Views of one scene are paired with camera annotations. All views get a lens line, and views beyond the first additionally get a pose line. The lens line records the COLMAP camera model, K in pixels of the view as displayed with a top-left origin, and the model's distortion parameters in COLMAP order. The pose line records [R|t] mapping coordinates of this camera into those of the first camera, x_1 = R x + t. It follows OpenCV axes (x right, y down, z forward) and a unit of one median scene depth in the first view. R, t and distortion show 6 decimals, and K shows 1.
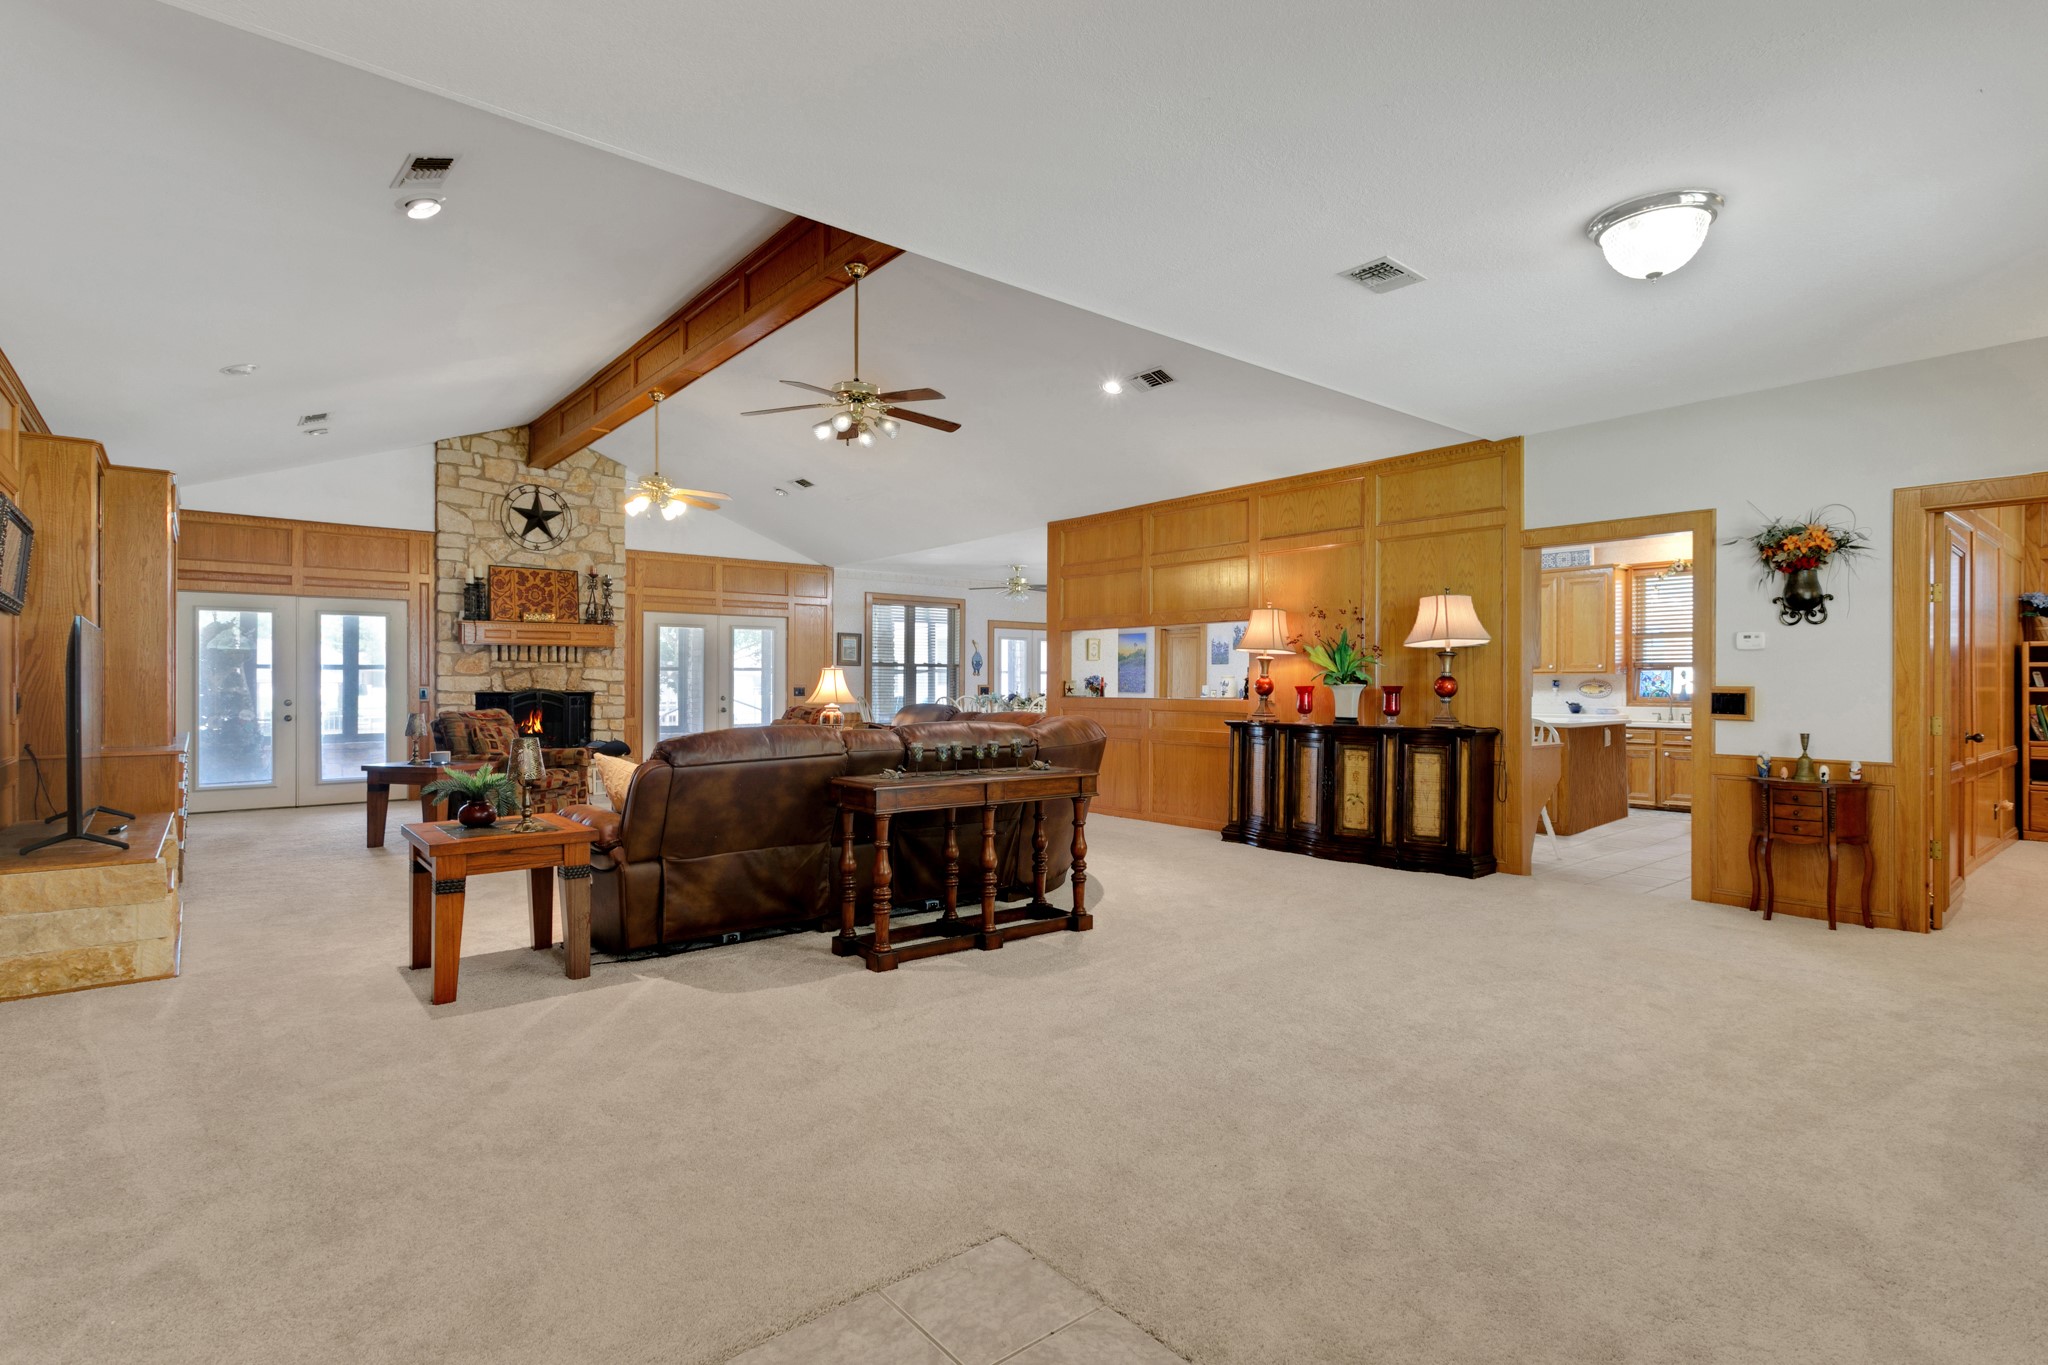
lens RADIAL K [[985.0, 0, 1025.4], [0, 985.0, 683.8], [0, 0, 1]] dist [0.000285, 0.000313]
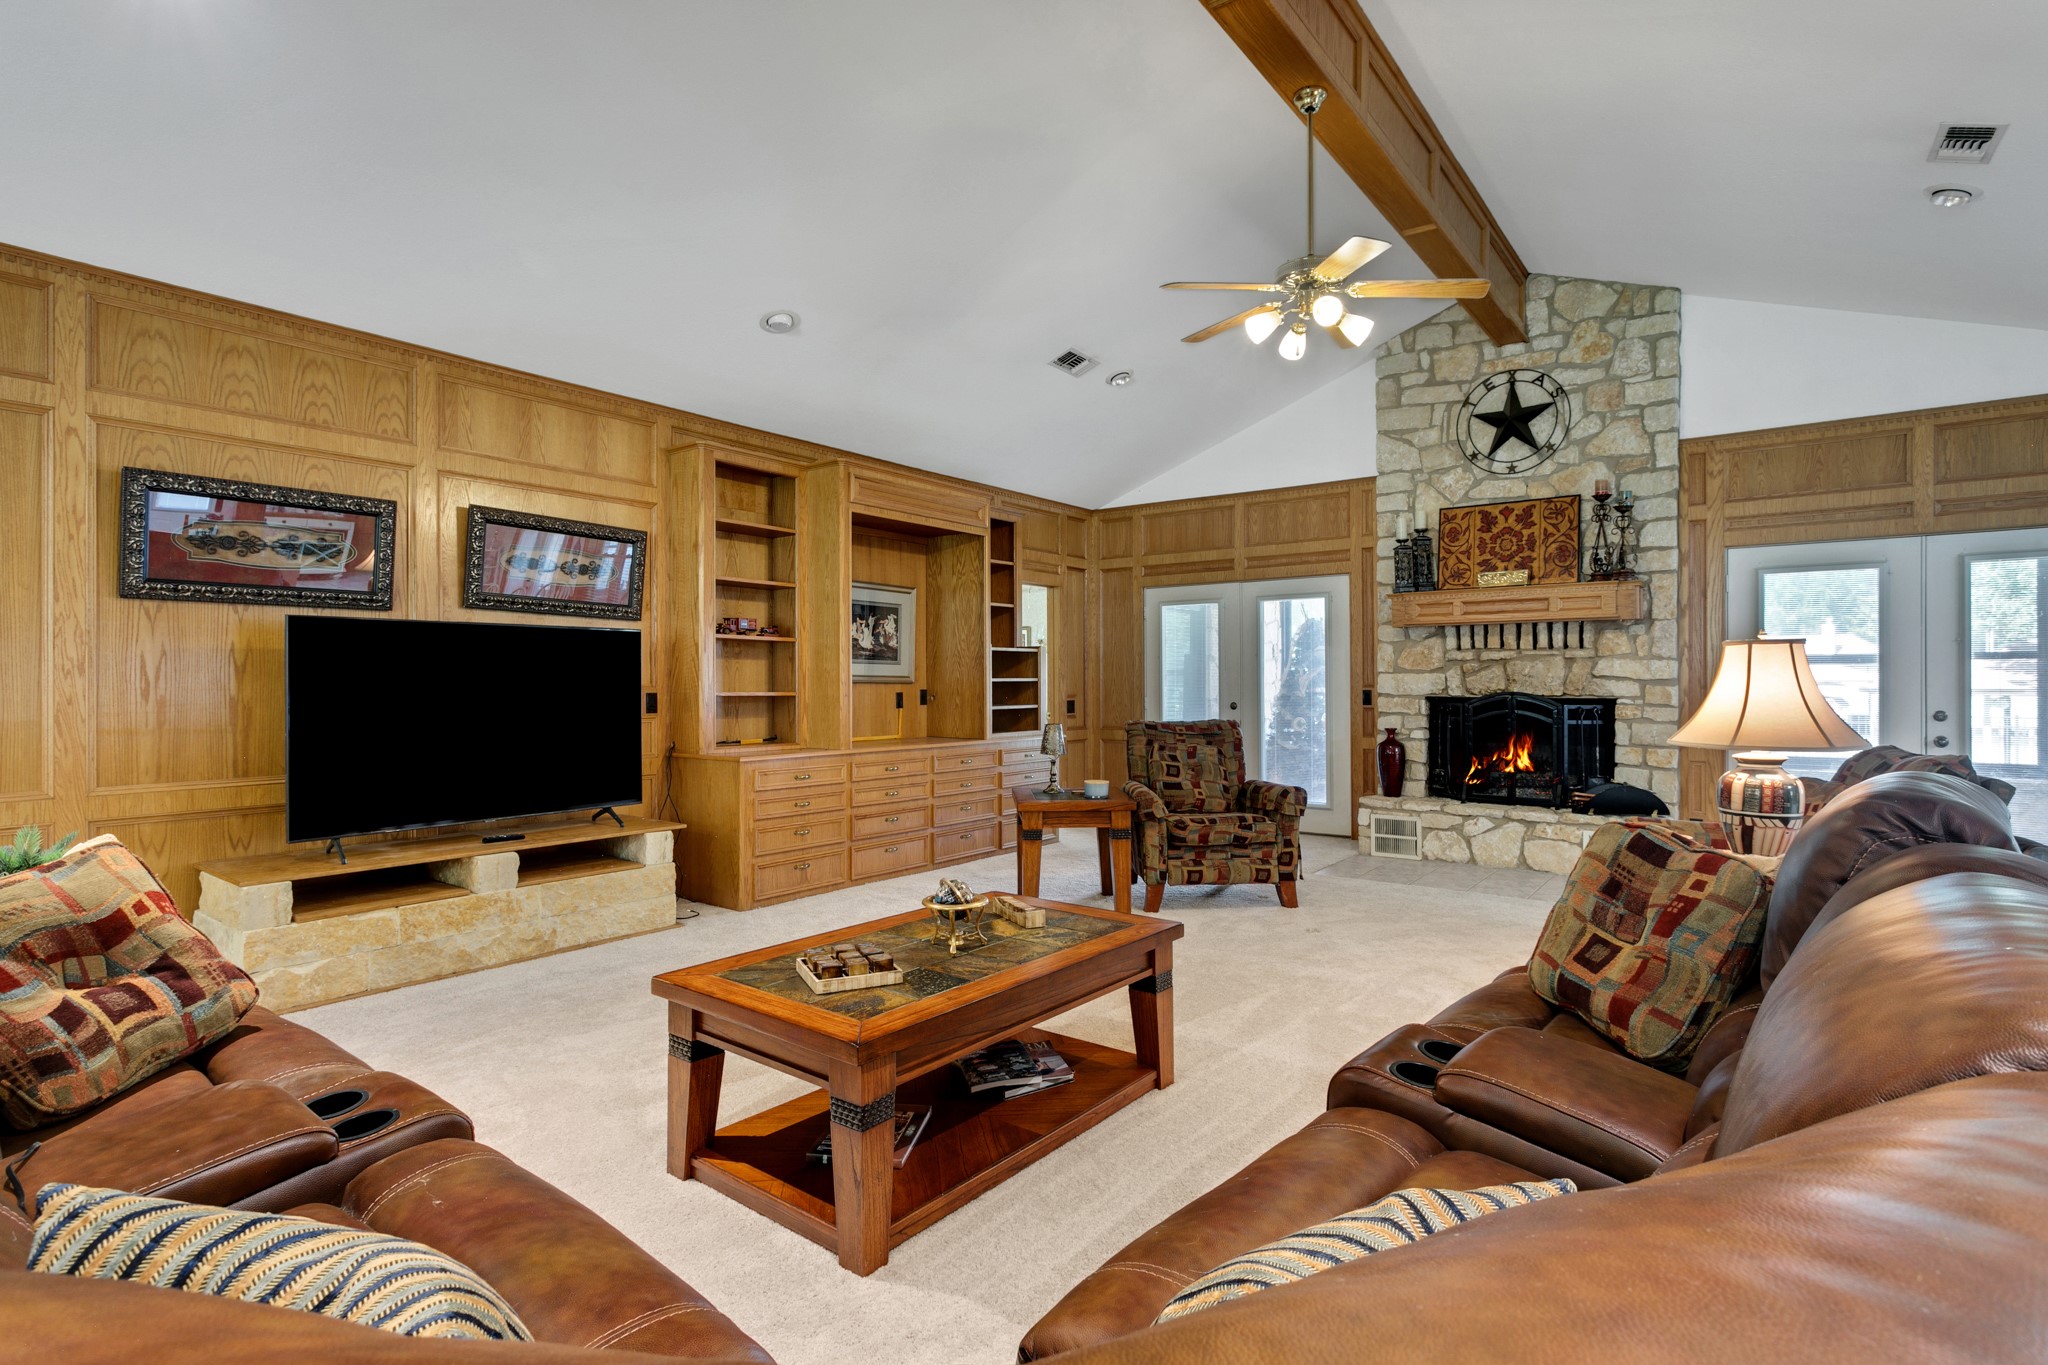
lens RADIAL K [[985.0, 0, 1025.5], [0, 985.0, 678.7], [0, 0, 1]] dist [0.000285, 0.000313]
pose [[0.213331, -0.002788, -0.976976, 0.055748], [-0.002618, 0.999991, -0.003425, -0.000427], [0.976976, 0.003289, 0.213322, 0.559511]]
